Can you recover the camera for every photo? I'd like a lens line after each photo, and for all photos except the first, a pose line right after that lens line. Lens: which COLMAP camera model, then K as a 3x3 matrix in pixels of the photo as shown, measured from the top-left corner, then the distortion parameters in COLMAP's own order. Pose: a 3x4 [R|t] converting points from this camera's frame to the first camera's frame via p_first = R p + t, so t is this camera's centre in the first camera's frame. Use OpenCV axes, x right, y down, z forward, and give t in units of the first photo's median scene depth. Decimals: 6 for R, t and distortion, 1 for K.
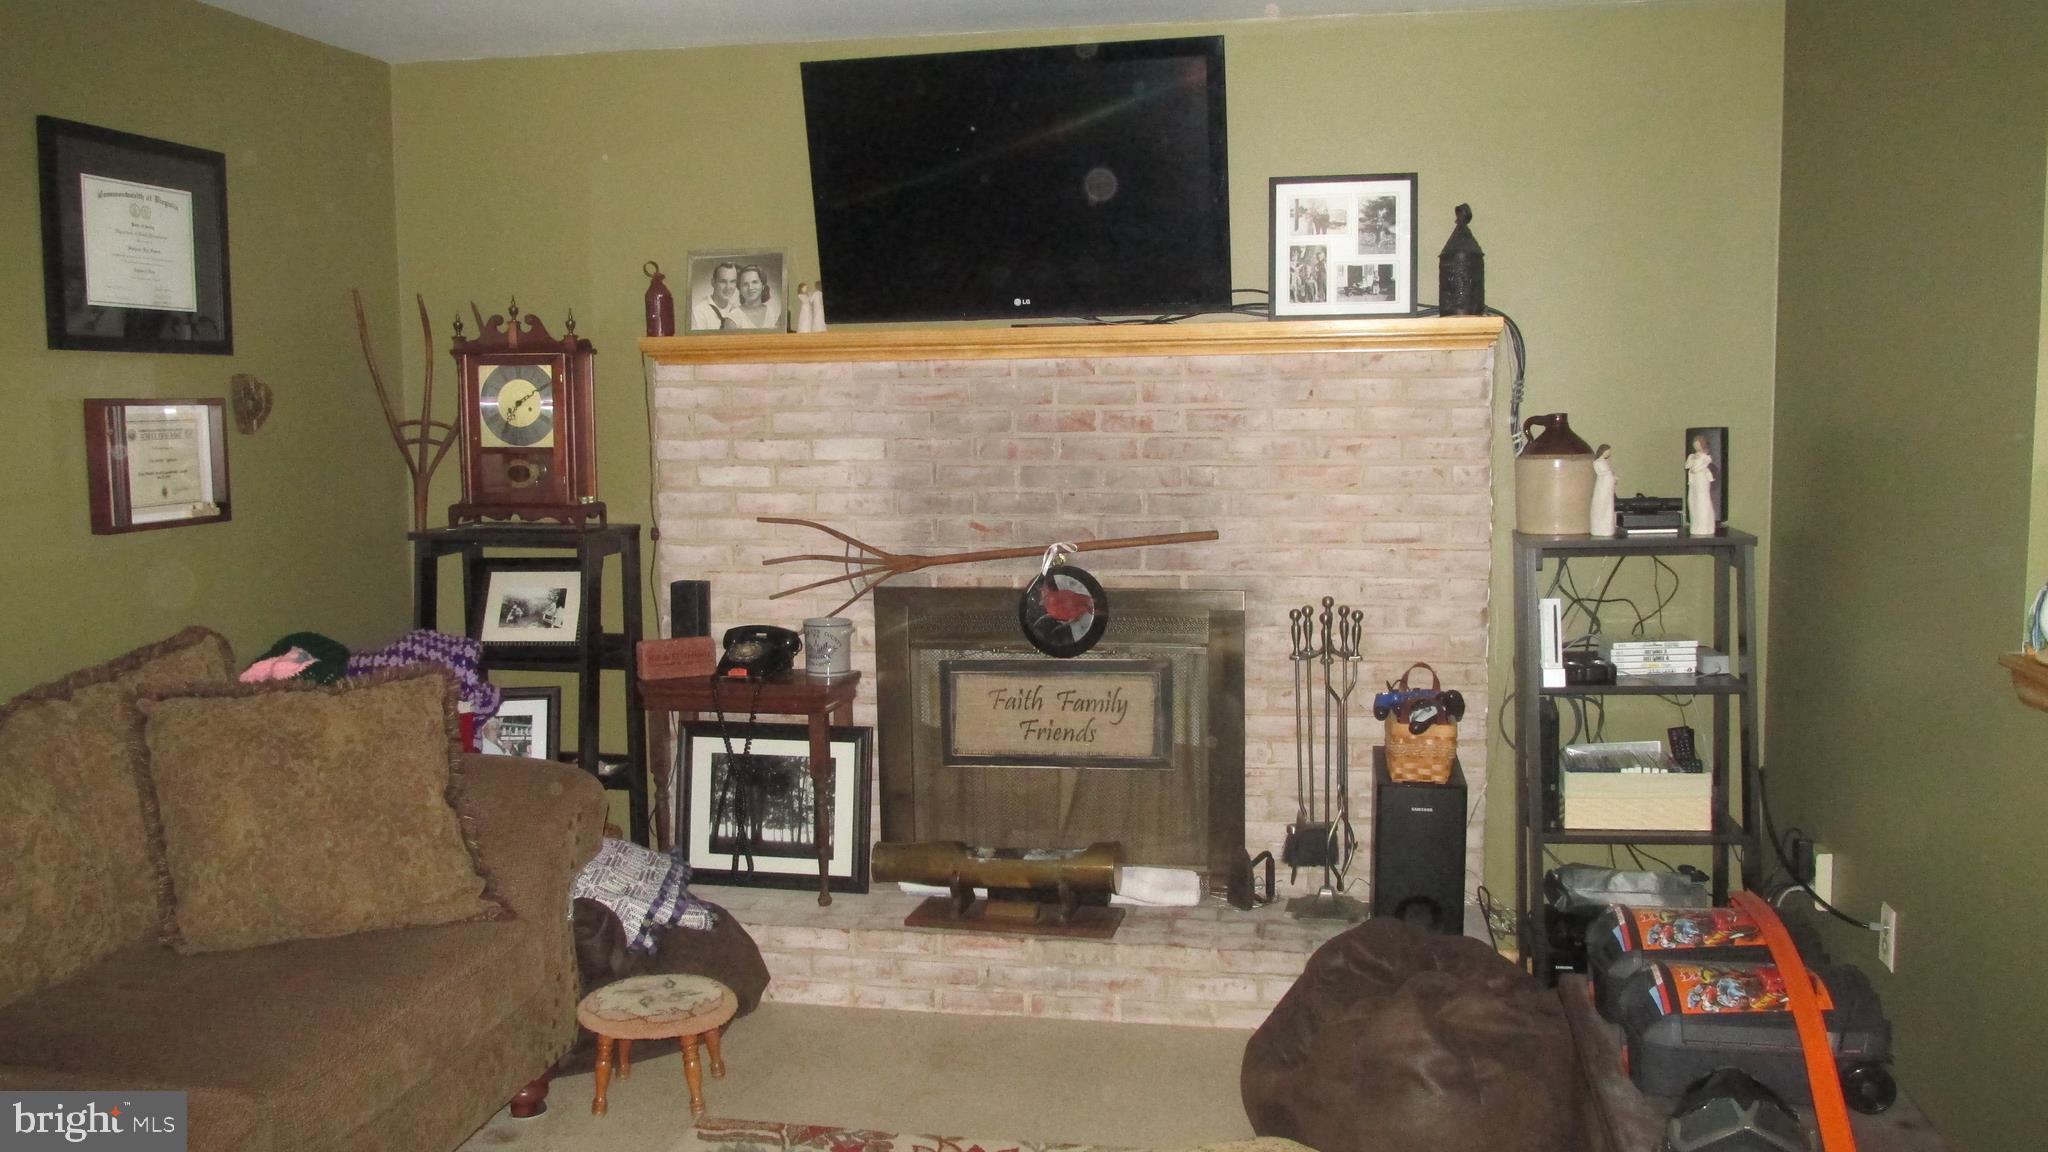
lens RADIAL K [[1718.6, 0, 1025.3], [0, 1718.6, 577.4], [0, 0, 1]] dist [-0.020469, 0.010131]
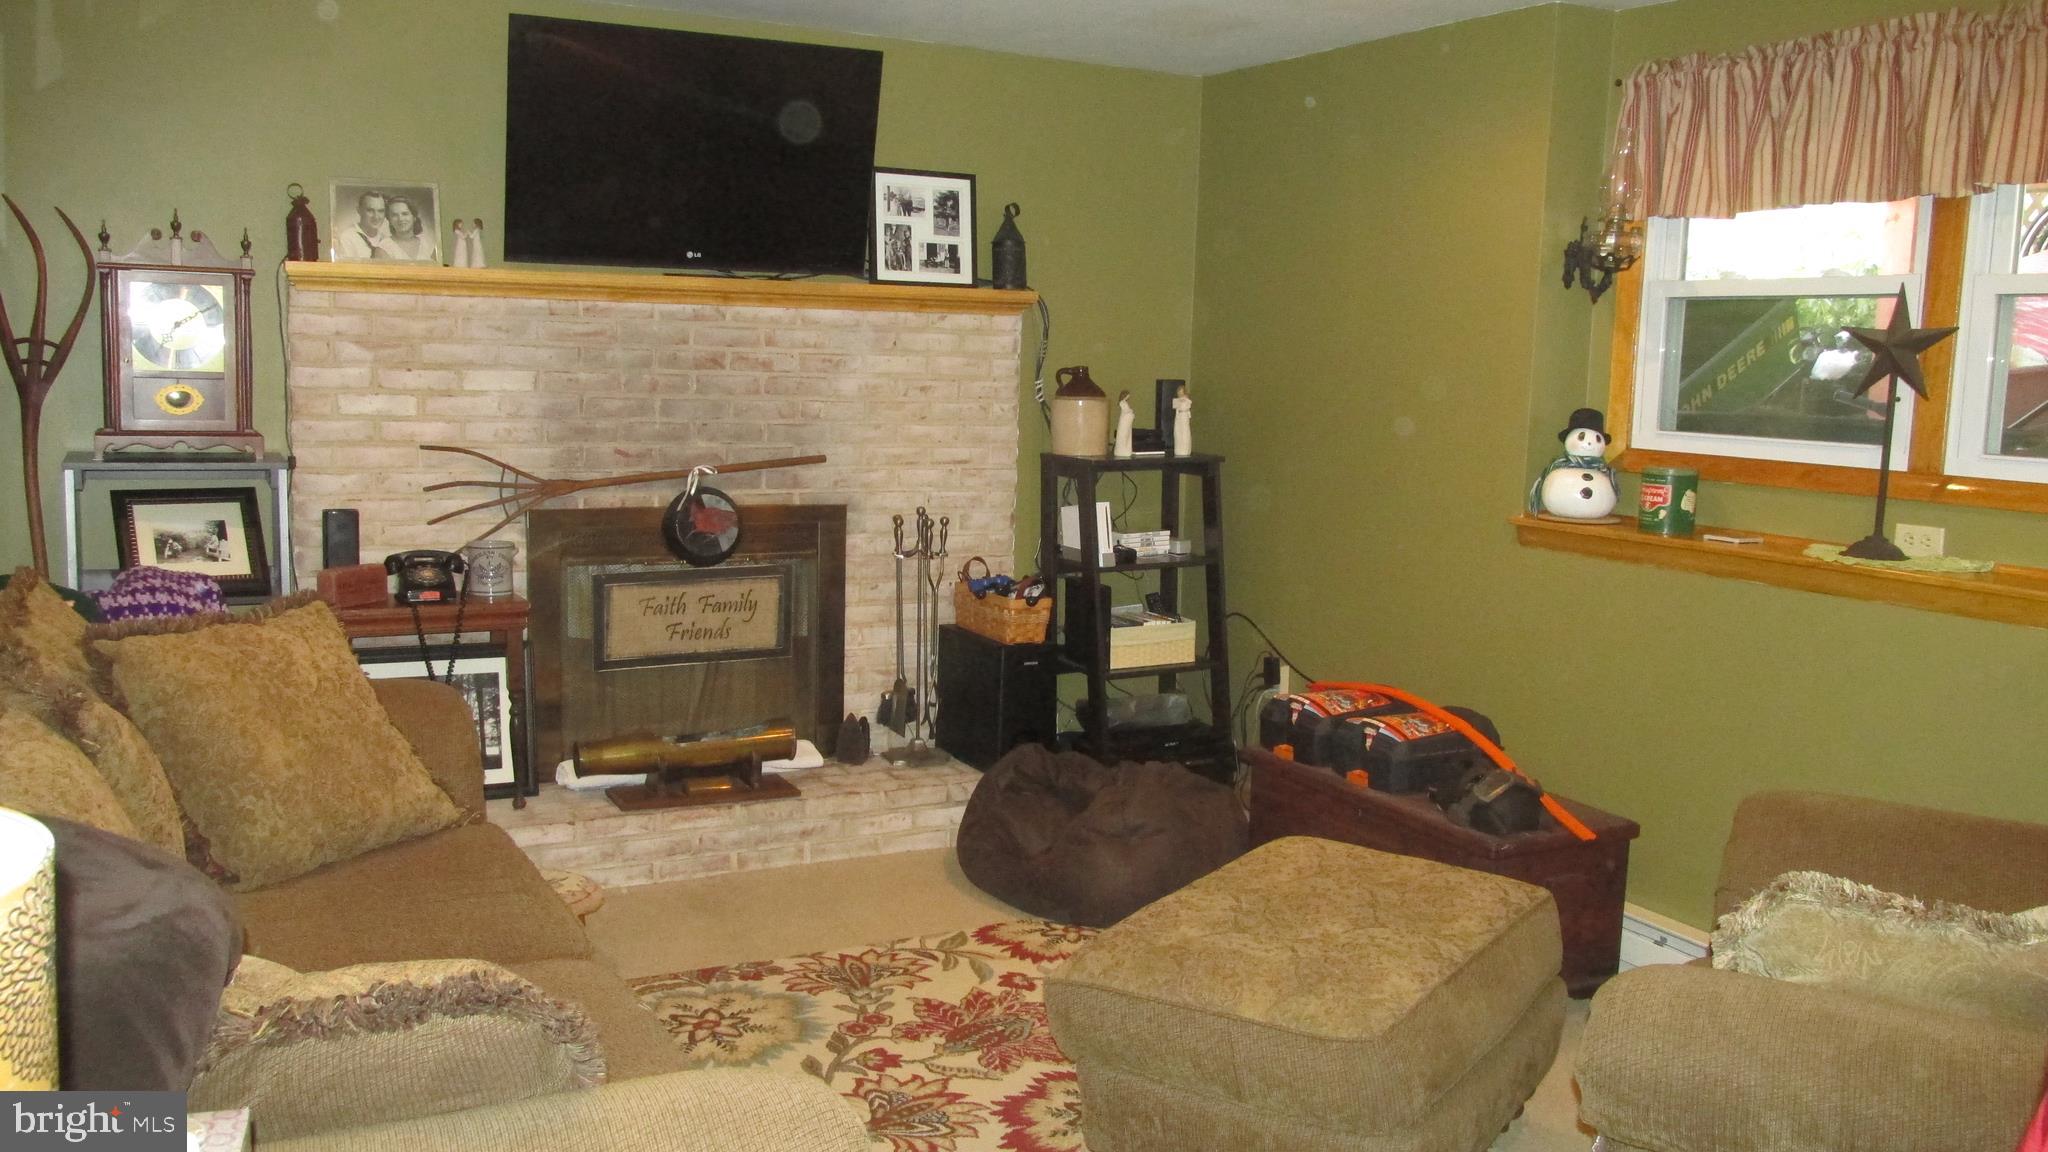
lens RADIAL K [[1718.6, 0, 1032.4], [0, 1718.6, 576.6], [0, 0, 1]] dist [-0.020469, 0.010131]
pose [[0.775096, -0.049707, 0.629885, -0.535770], [0.025693, 0.998556, 0.047184, 0.004661], [-0.631321, -0.020388, 0.775254, -0.027941]]
